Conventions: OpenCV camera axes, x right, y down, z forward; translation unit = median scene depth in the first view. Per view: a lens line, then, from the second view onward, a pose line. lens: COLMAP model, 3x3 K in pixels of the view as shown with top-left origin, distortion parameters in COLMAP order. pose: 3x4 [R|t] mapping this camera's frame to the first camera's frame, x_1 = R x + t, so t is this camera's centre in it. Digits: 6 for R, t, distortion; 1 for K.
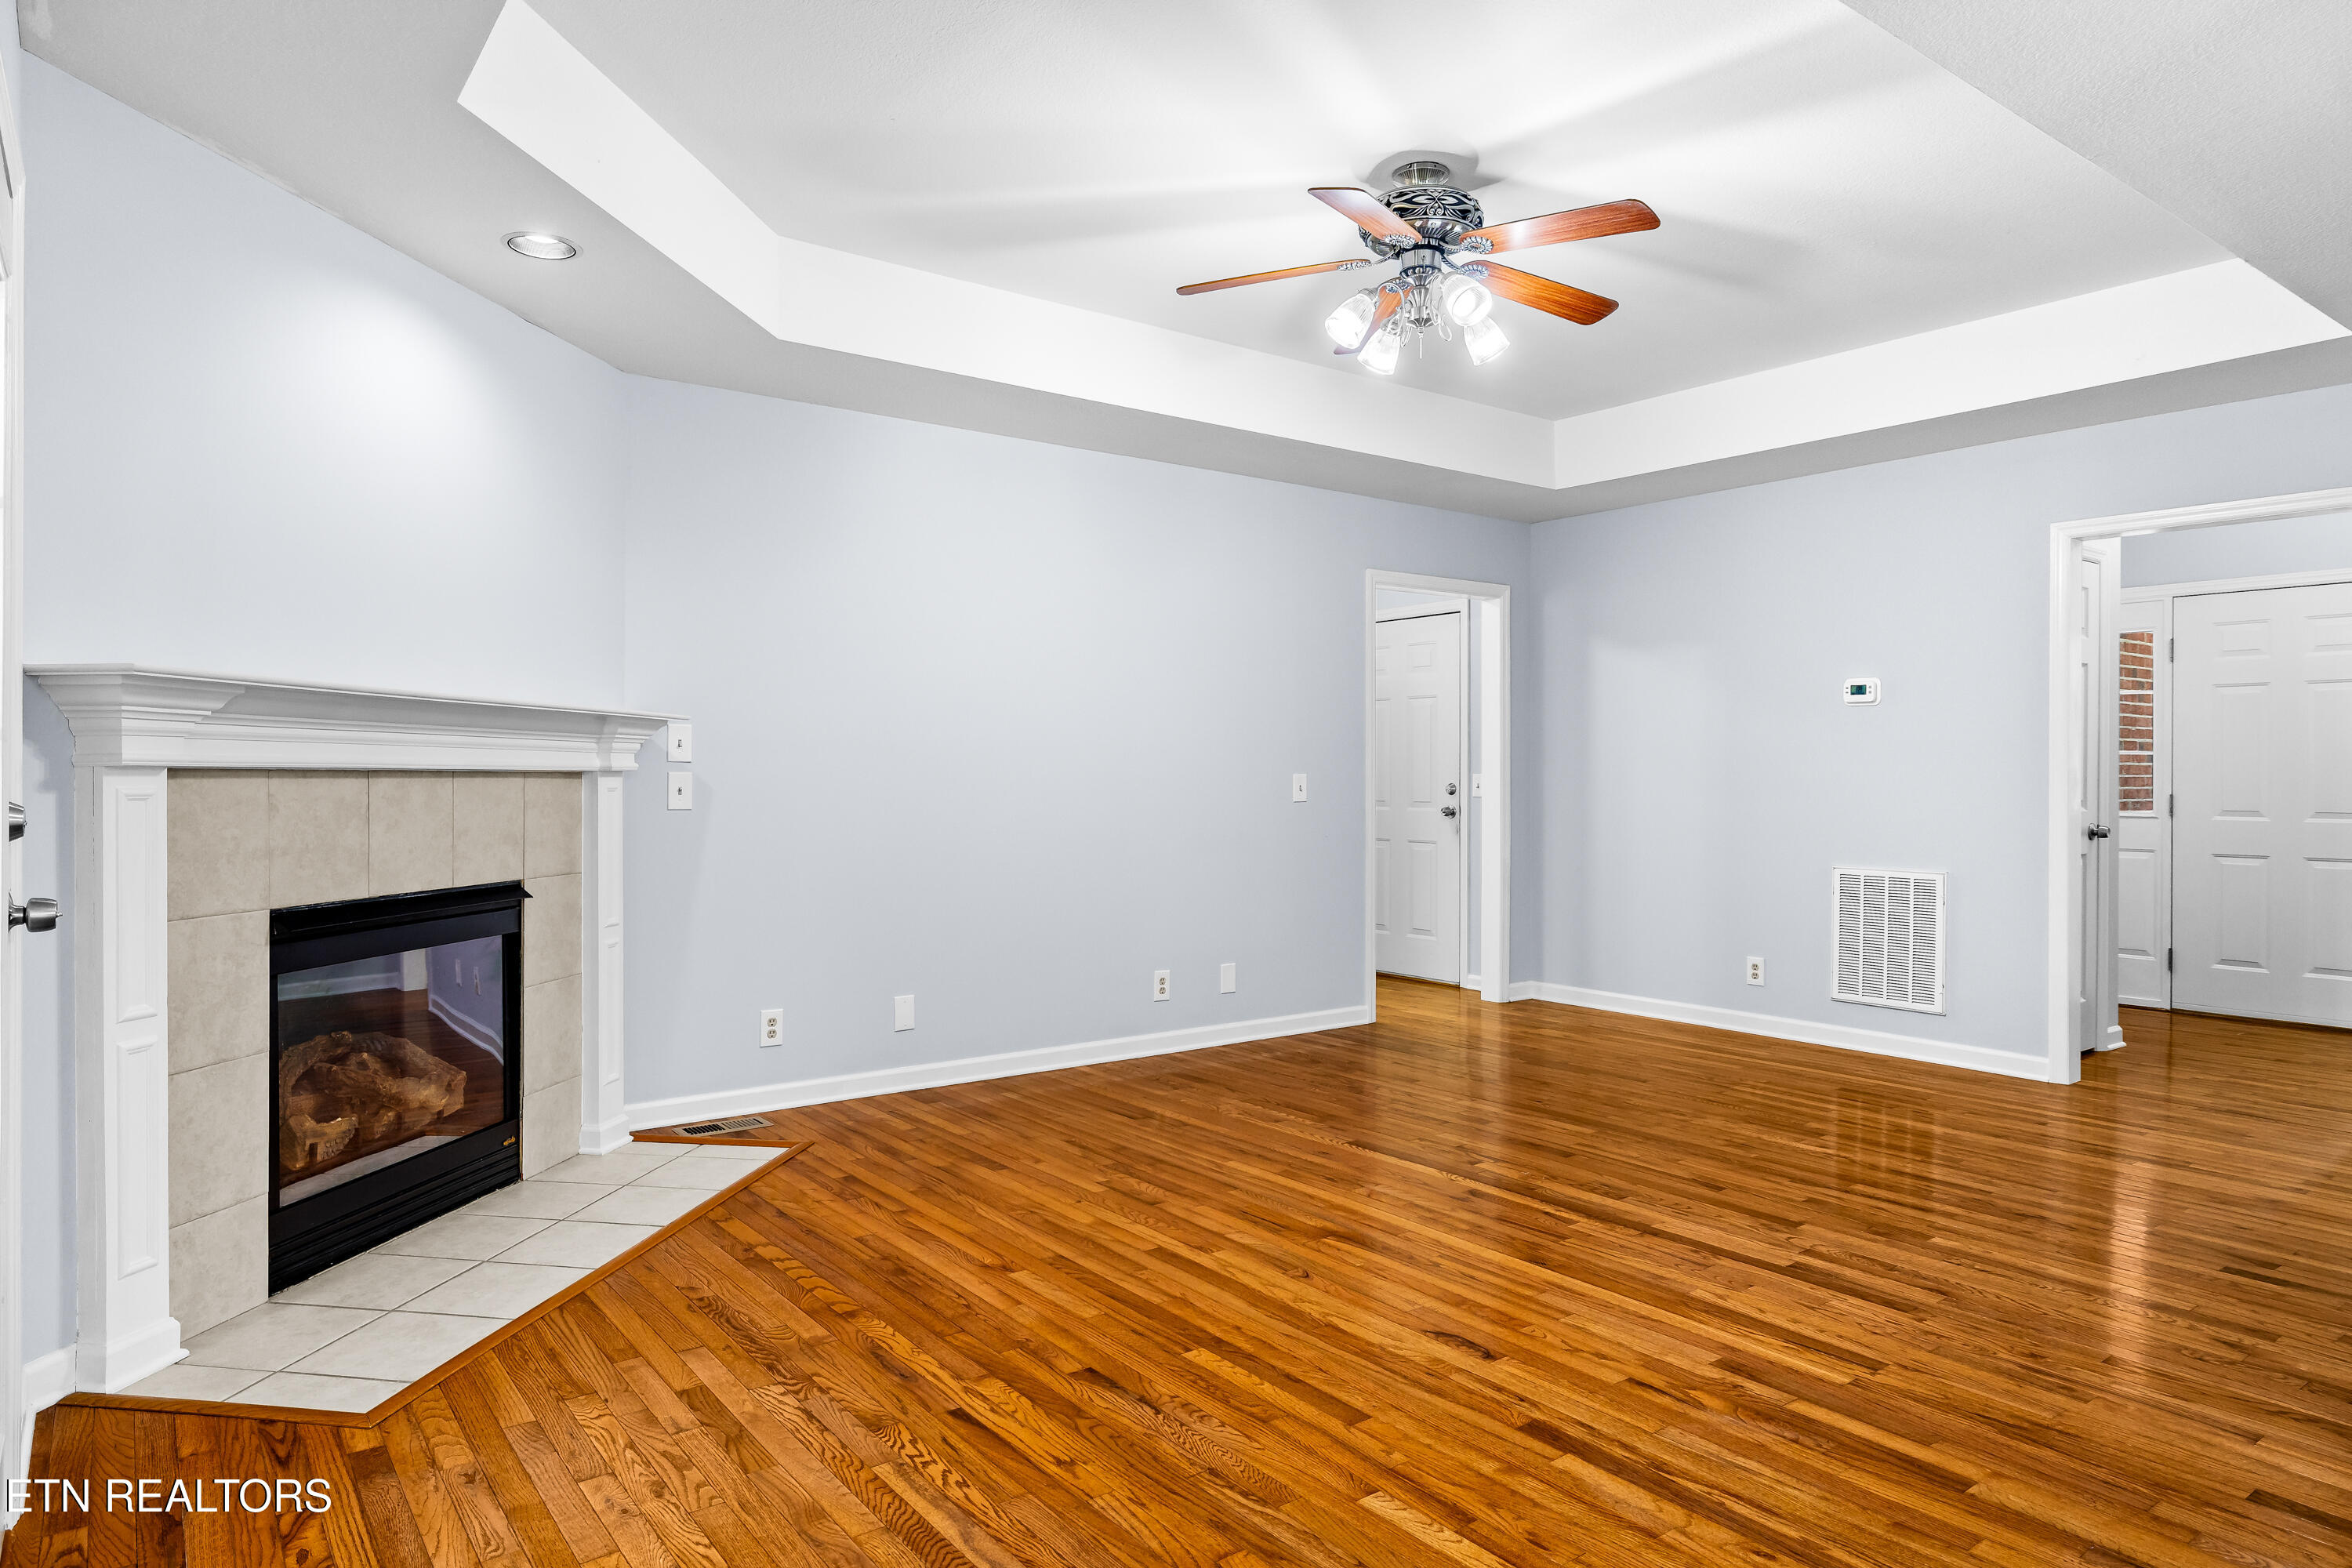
lens RADIAL K [[1411.2, 0, 1138.7], [0, 1411.2, 785.9], [0, 0, 1]] dist [-0.005261, -0.004635]
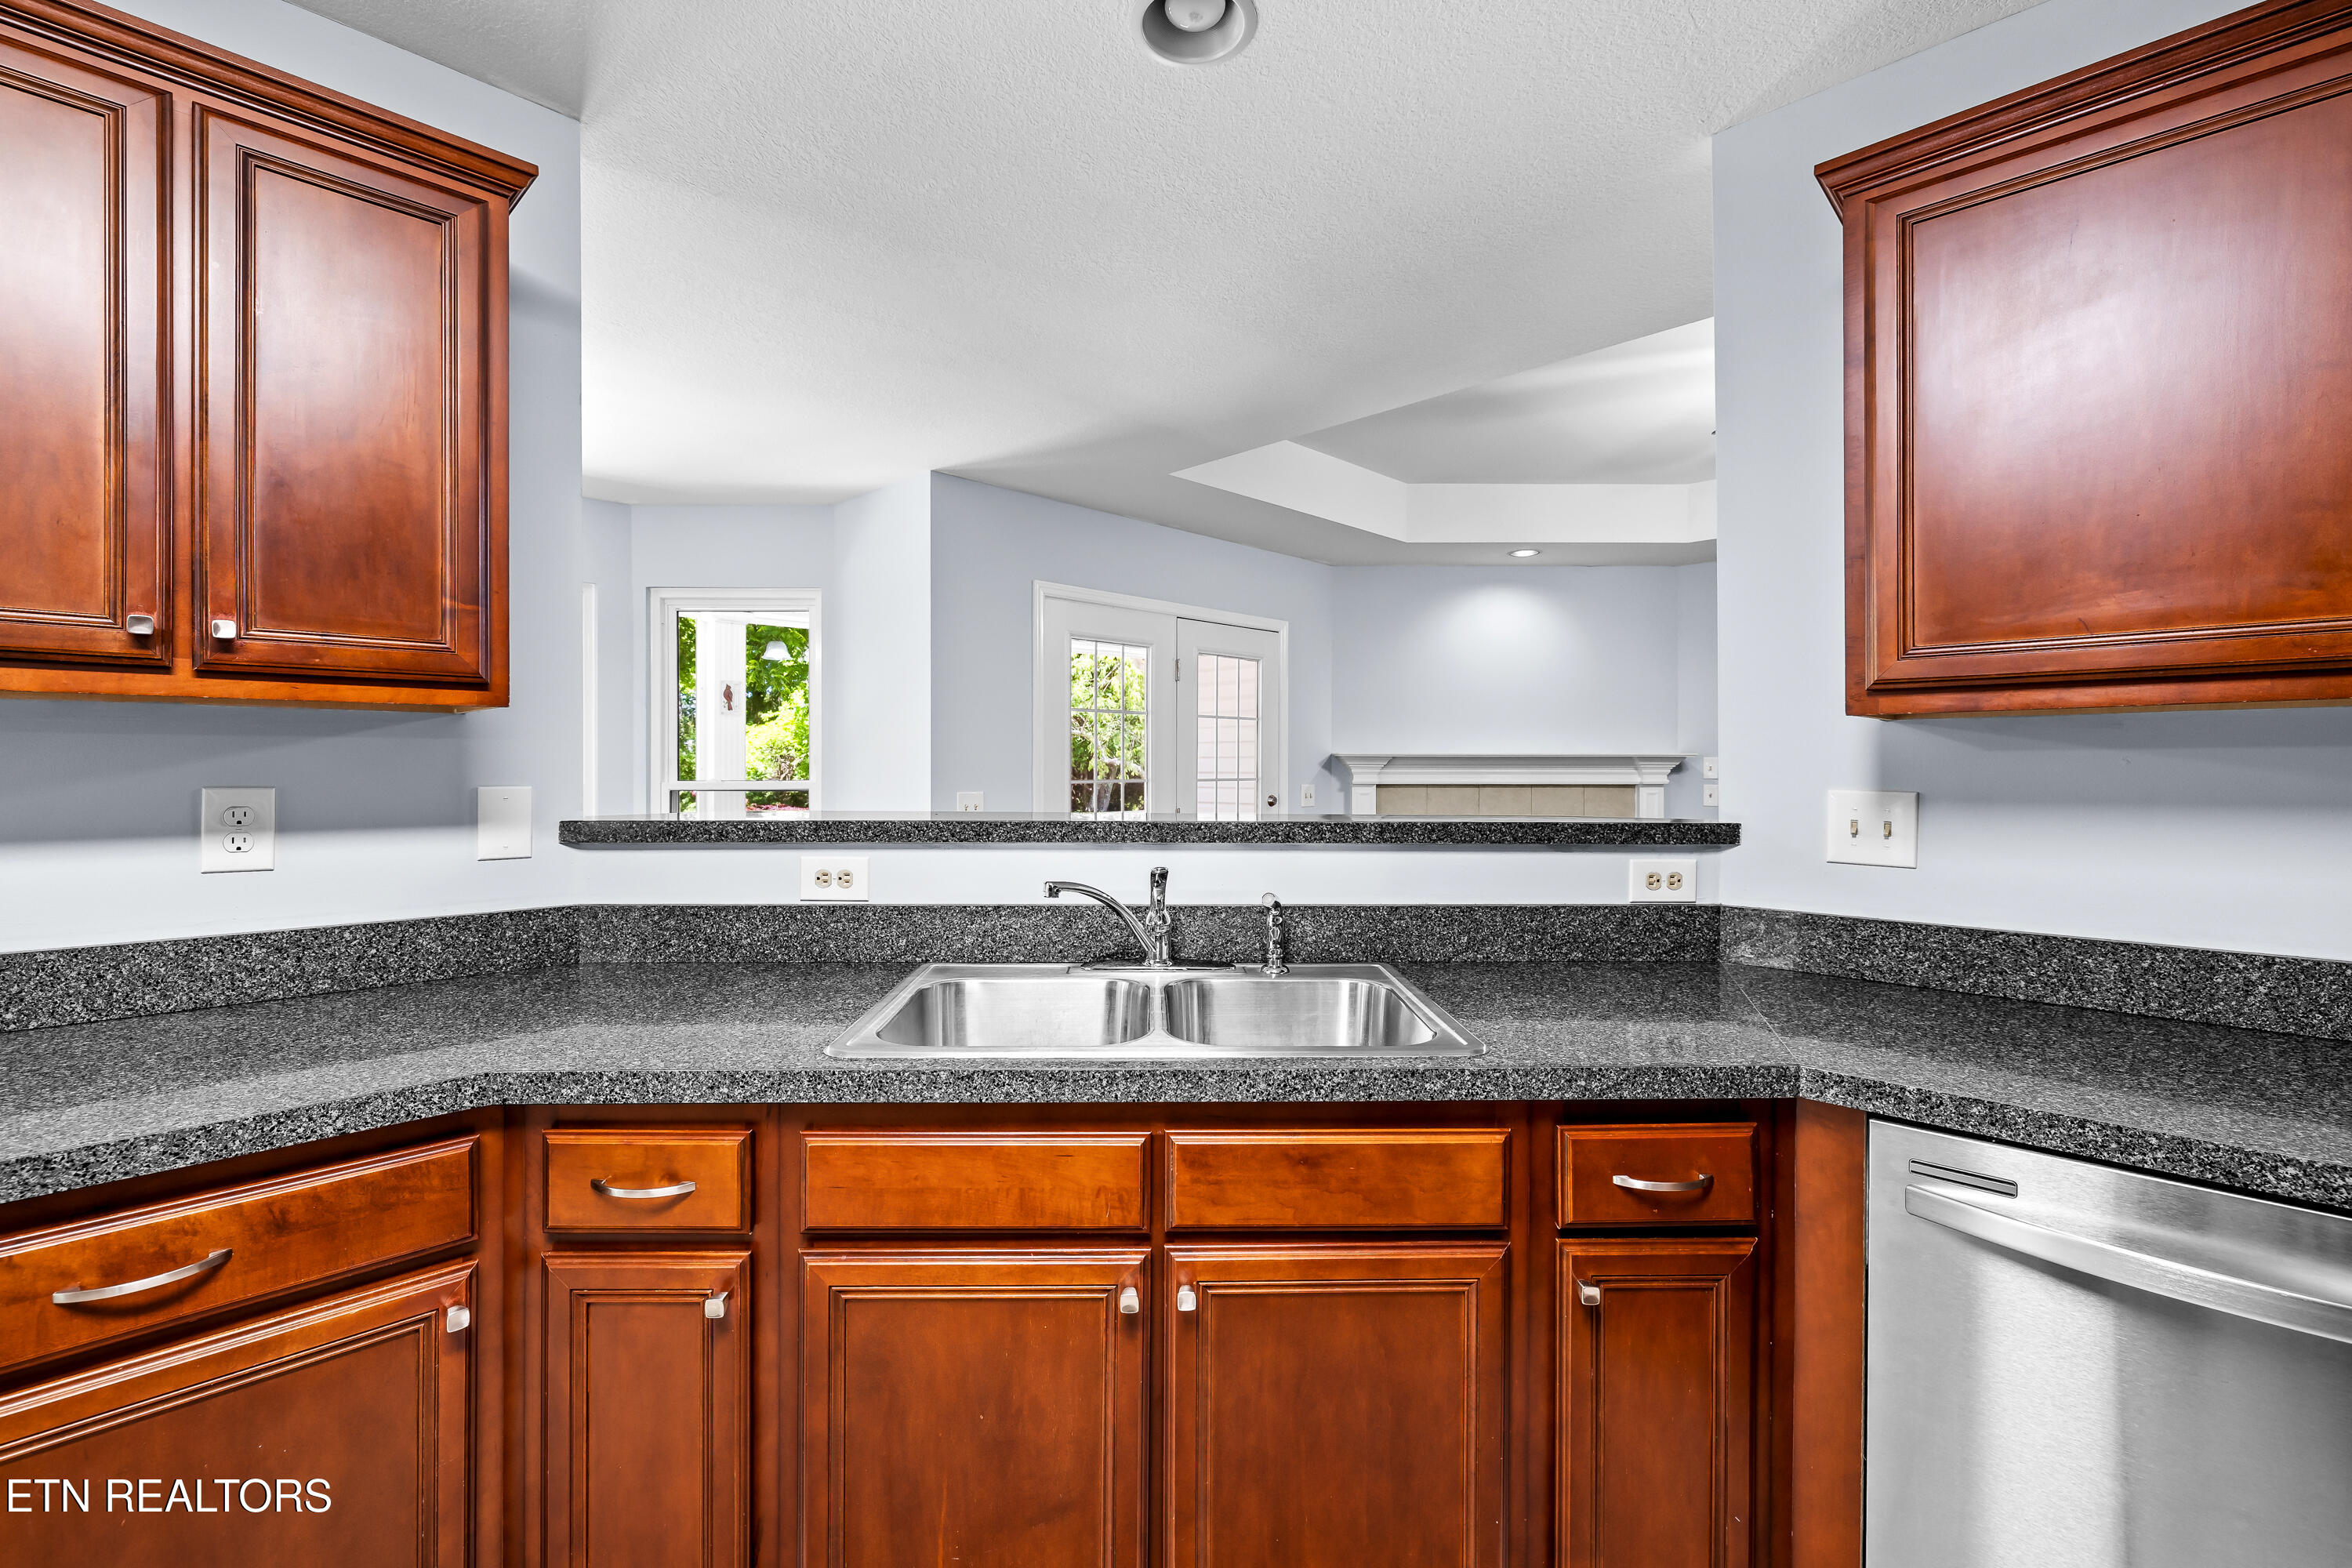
lens RADIAL K [[969.1, 0, 1161.6], [0, 969.1, 772.0], [0, 0, 1]] dist [-0.009933, 0.000466]
pose [[0.147497, 0.005603, -0.989047, 0.993632], [-0.004992, 0.999975, 0.004921, -0.036809], [0.989050, 0.004212, 0.147521, 0.191702]]
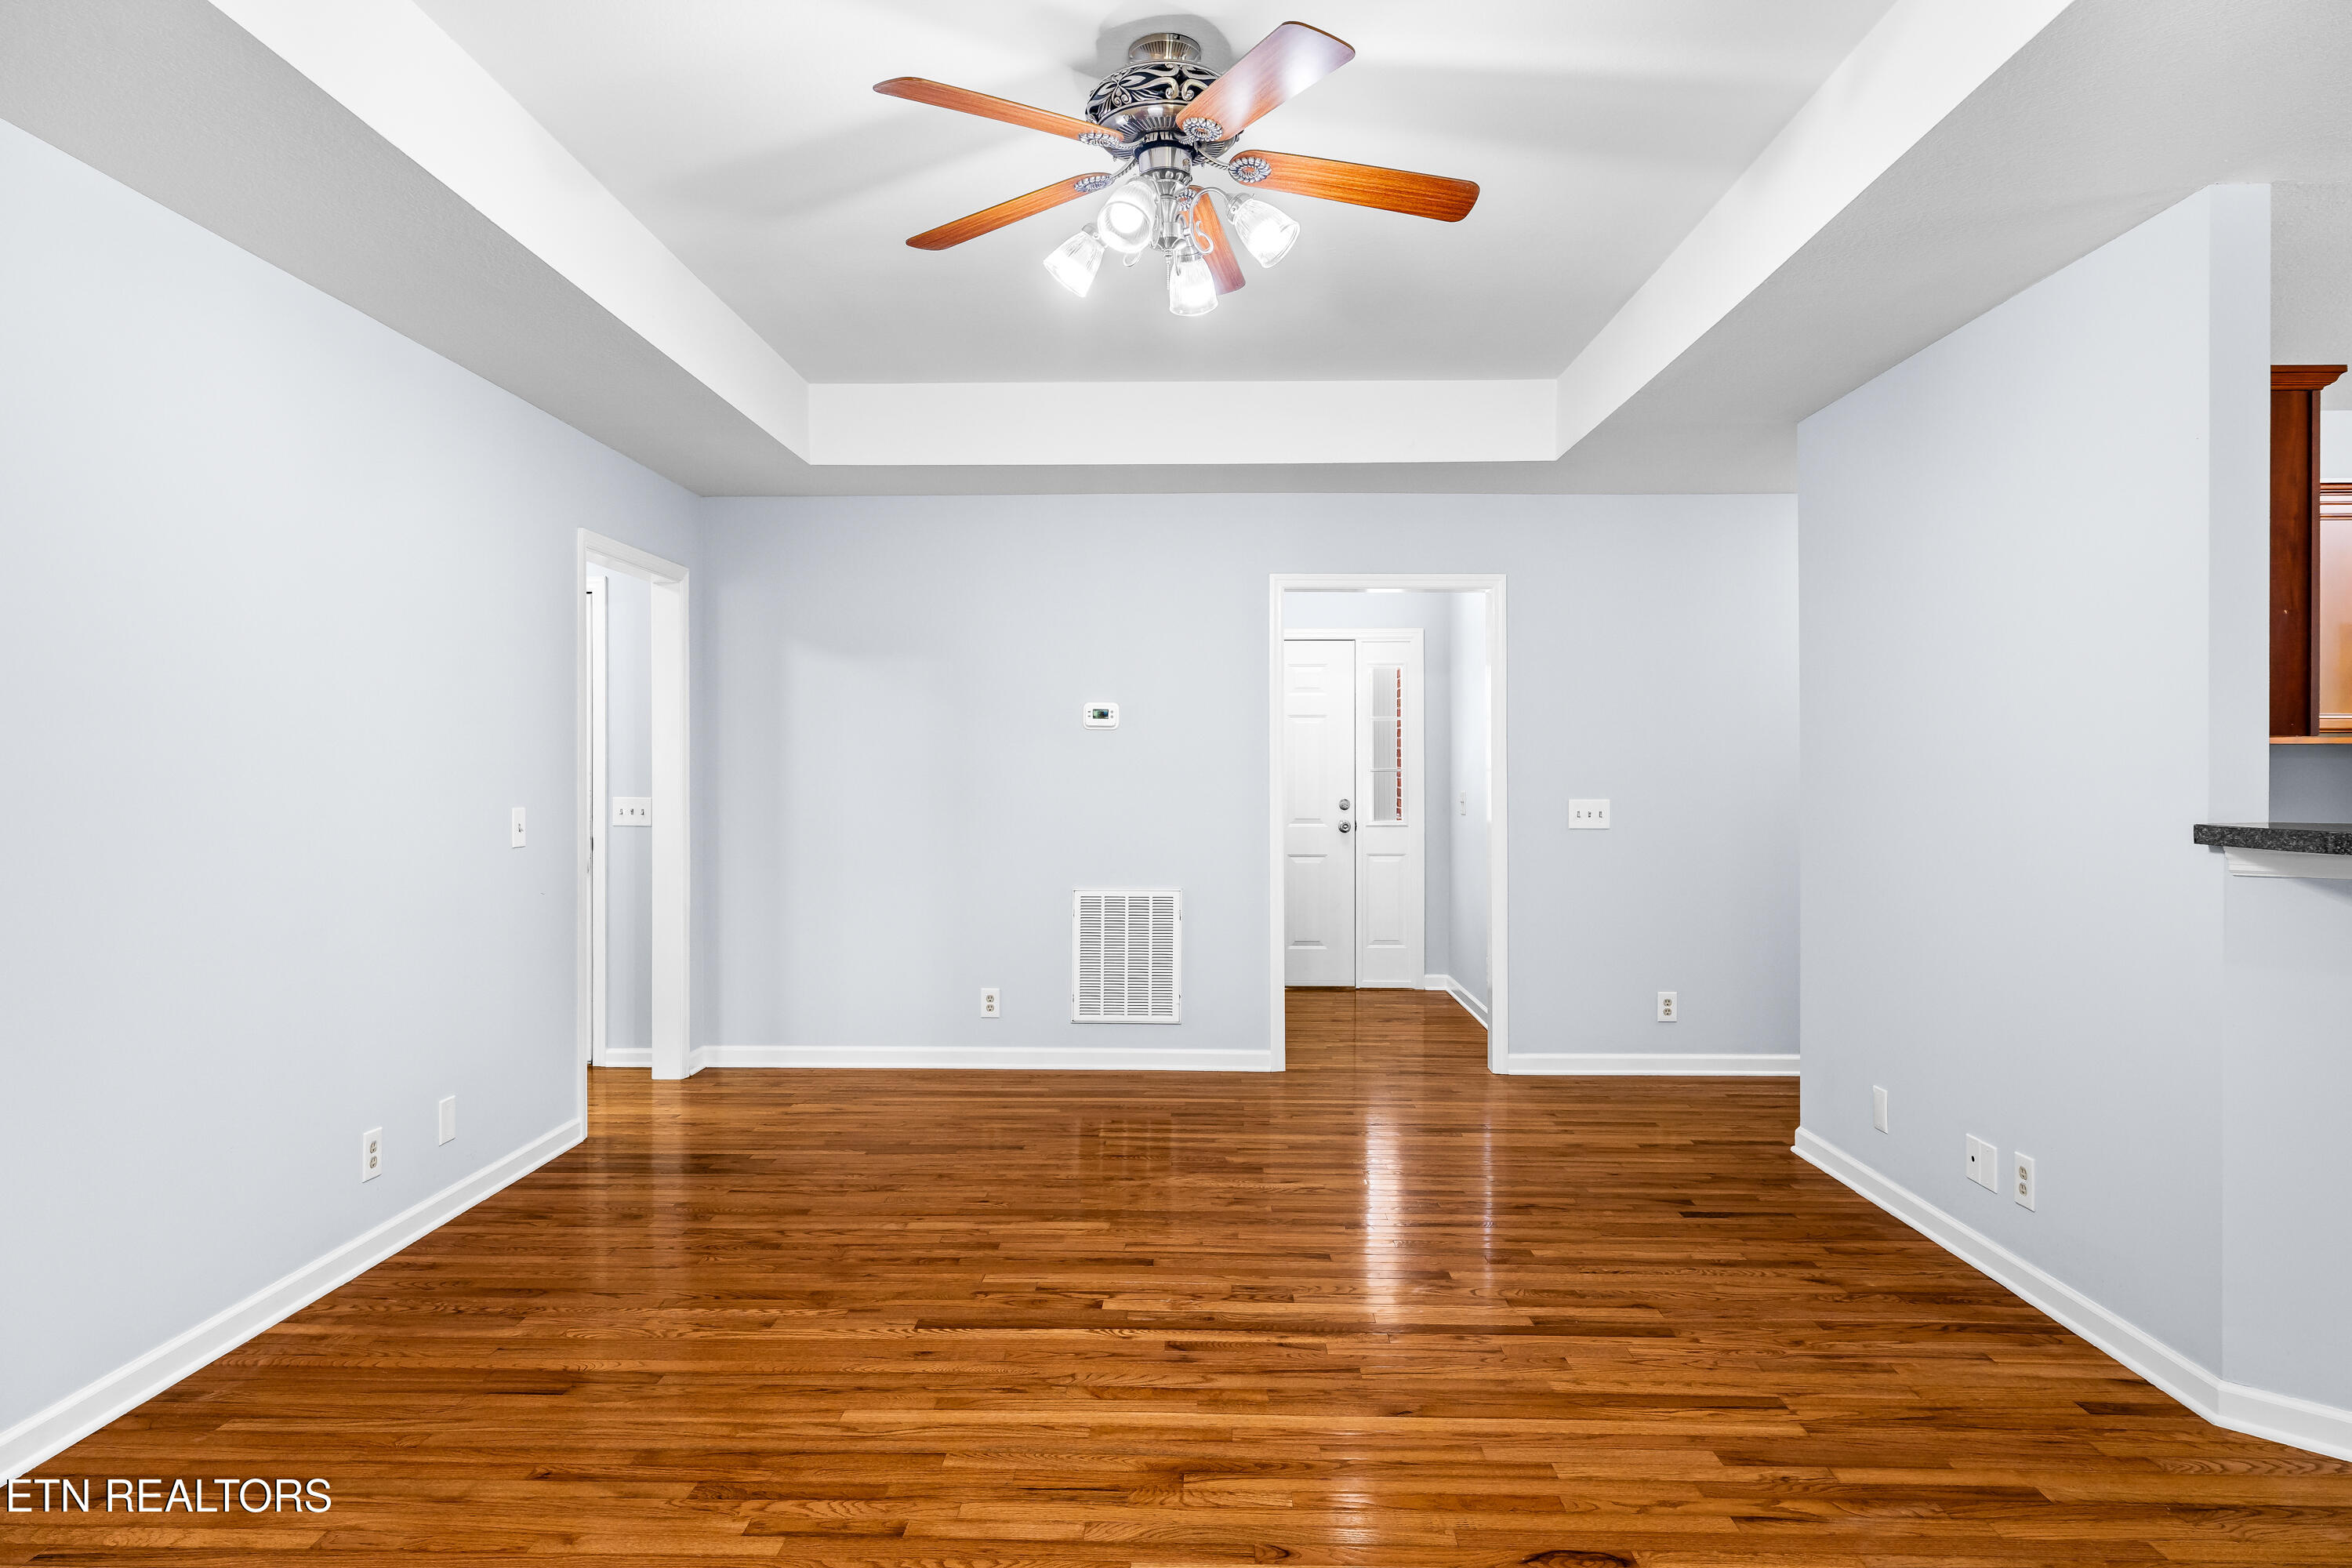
lens RADIAL K [[1411.2, 0, 1172.6], [0, 1411.2, 768.8], [0, 0, 1]] dist [-0.005261, -0.004635]
pose [[0.607392, -0.001207, 0.794401, -0.430338], [0.007521, 0.999963, -0.004231, -0.038907], [-0.794366, 0.008544, 0.607379, 0.553667]]
